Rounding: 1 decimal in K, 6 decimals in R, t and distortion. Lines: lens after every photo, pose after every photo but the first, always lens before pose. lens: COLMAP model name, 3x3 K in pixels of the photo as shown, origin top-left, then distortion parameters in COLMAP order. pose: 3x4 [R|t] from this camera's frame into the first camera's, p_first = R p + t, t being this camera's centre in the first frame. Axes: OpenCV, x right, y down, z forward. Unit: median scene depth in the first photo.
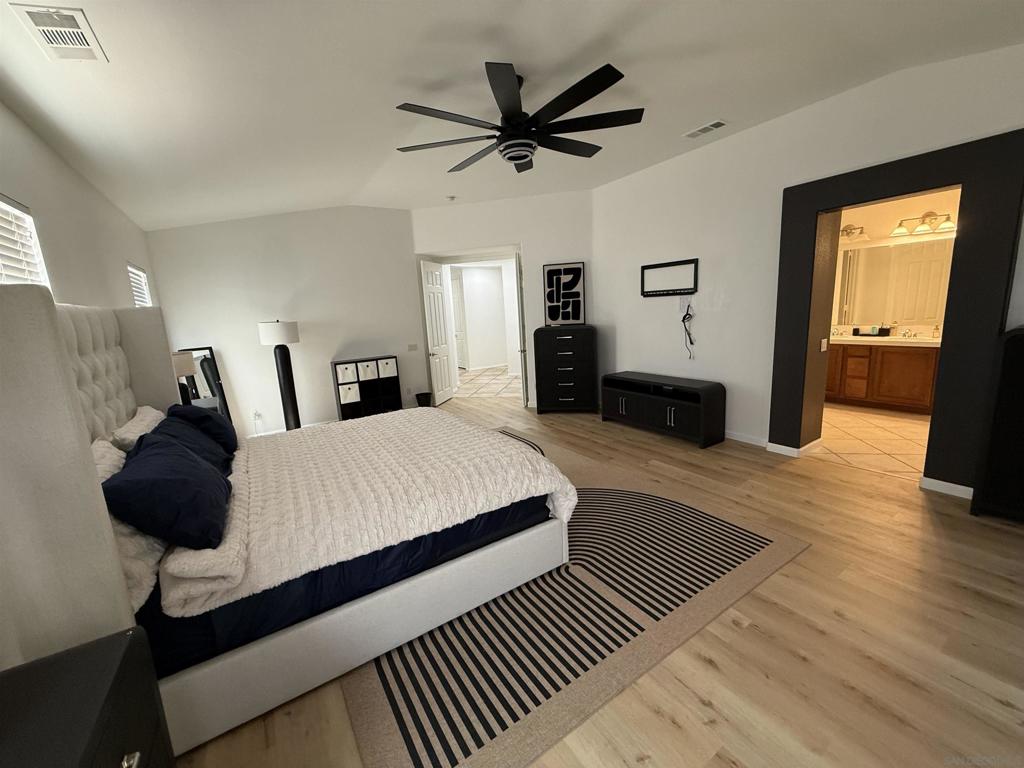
lens RADIAL K [[408.4, 0, 511.3], [0, 408.4, 382.4], [0, 0, 1]] dist [-0.000252, 0.000348]
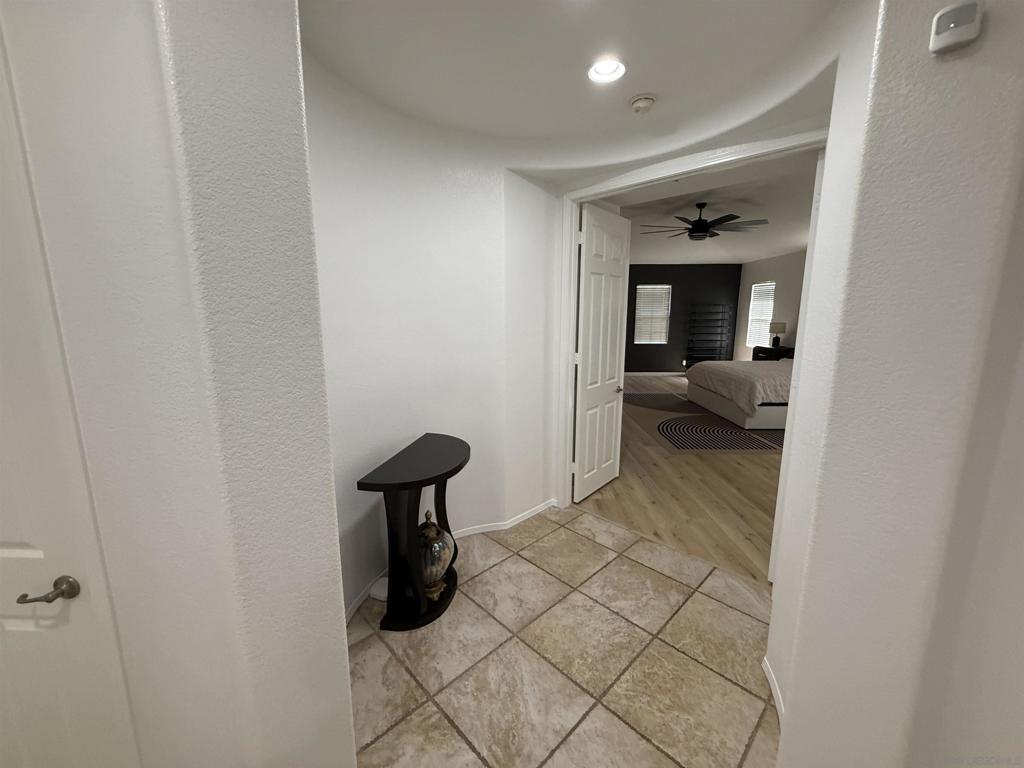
lens RADIAL K [[408.4, 0, 511.3], [0, 408.4, 382.4], [0, 0, 1]] dist [-0.000252, 0.000348]
pose [[-0.830426, -0.038627, 0.555789, -0.185582], [0.149076, 0.945812, 0.288472, -0.299735], [-0.536815, 0.322410, -0.779668, 1.662735]]
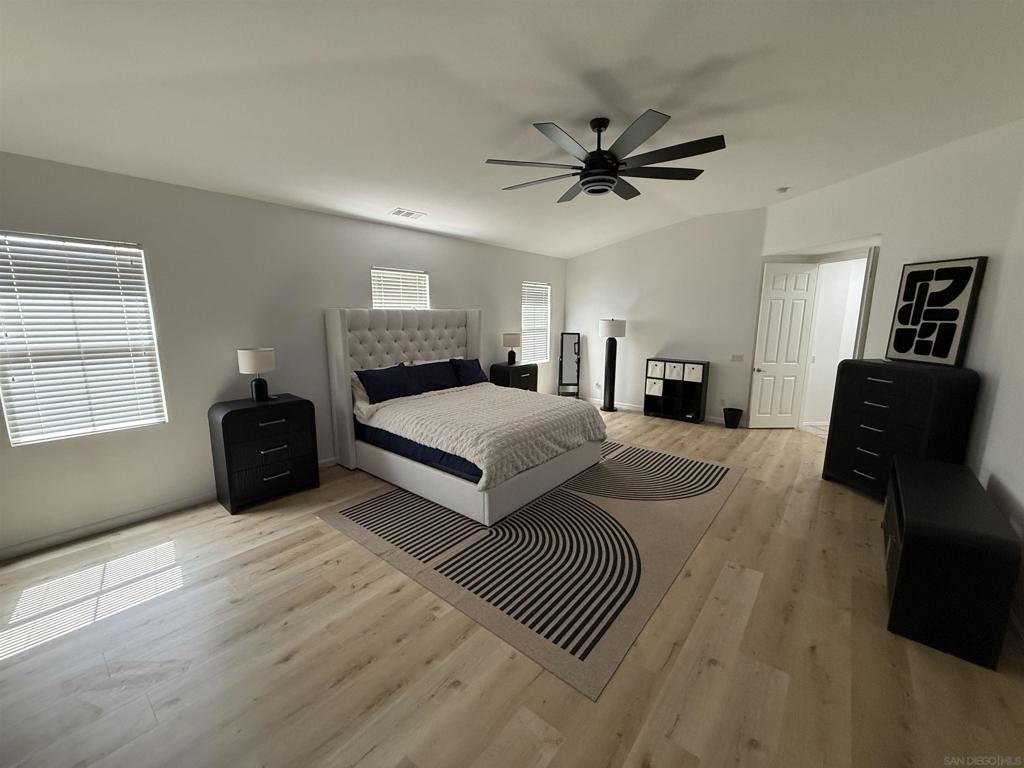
lens RADIAL K [[408.4, 0, 511.3], [0, 408.4, 382.4], [0, 0, 1]] dist [-0.000252, 0.000348]
pose [[0.302224, 0.222230, -0.926971, 0.530439], [-0.196637, 0.966064, 0.167492, -0.097143], [0.932735, 0.131657, 0.335667, 0.242442]]
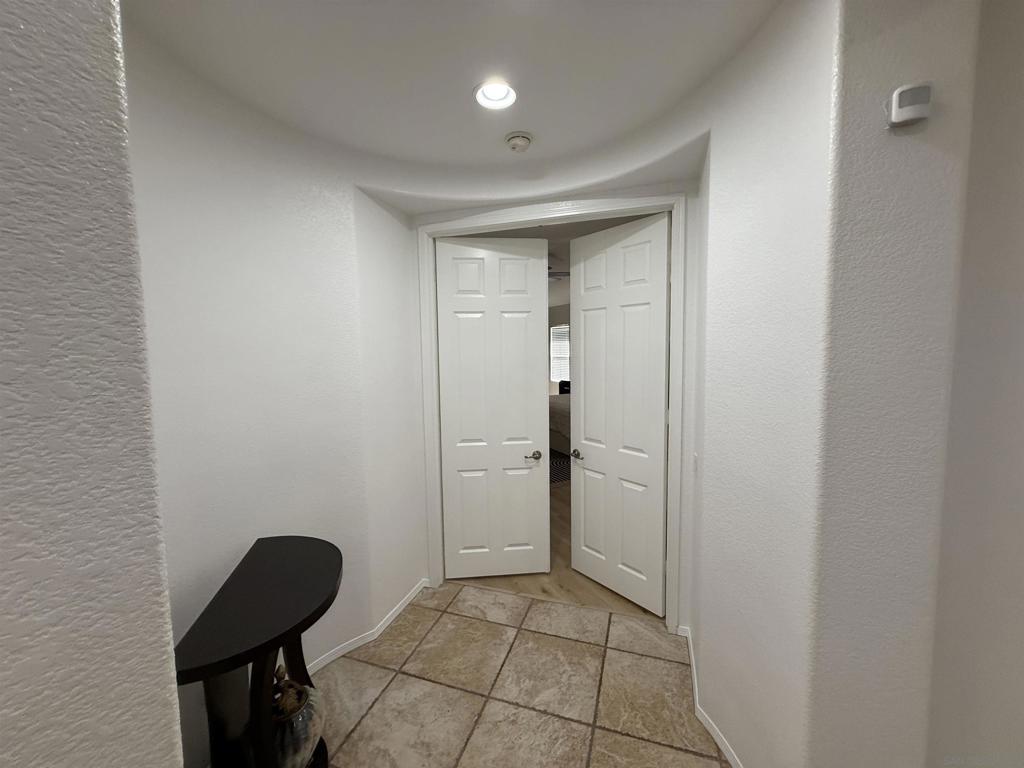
lens RADIAL K [[408.4, 0, 511.3], [0, 408.4, 382.4], [0, 0, 1]] dist [-0.000252, 0.000348]
pose [[-0.990714, 0.064225, 0.119833, -0.097757], [0.093187, 0.962565, 0.254528, -0.303939], [-0.099000, 0.263331, -0.959612, 1.626219]]
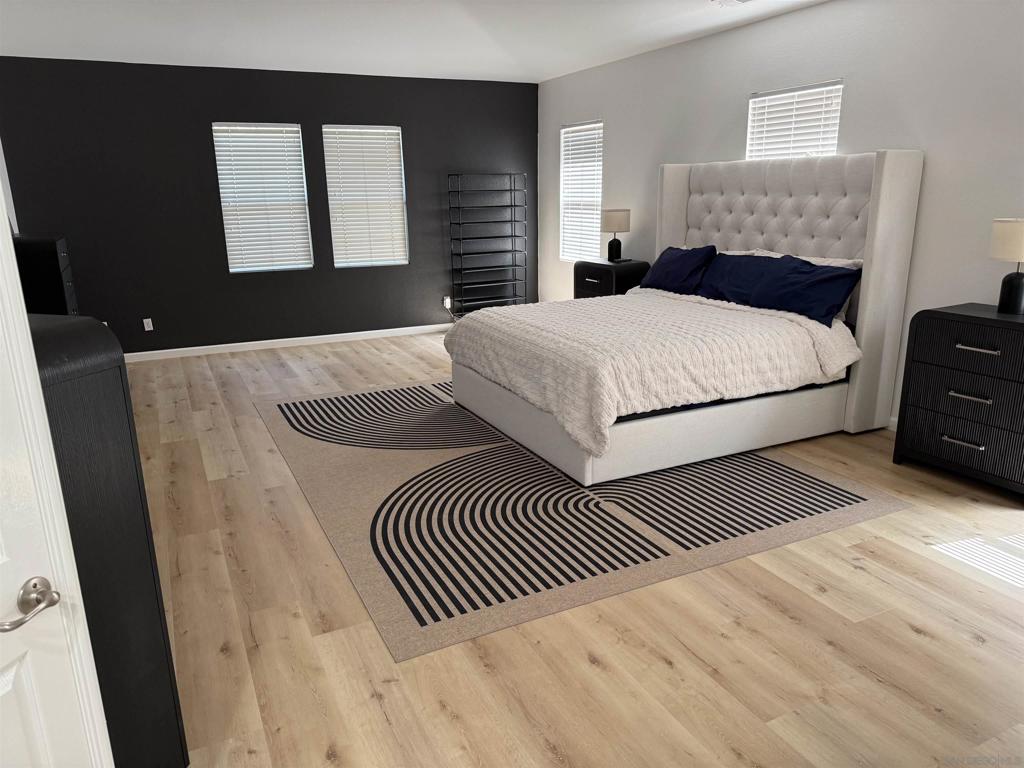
lens RADIAL K [[715.7, 0, 510.6], [0, 715.7, 388.0], [0, 0, 1]] dist [0.138123, -0.280351]
pose [[-0.989933, 0.040137, 0.135728, -0.139452], [0.094937, 0.899532, 0.426413, -0.214095], [-0.104977, 0.435006, -0.894287, 1.233523]]
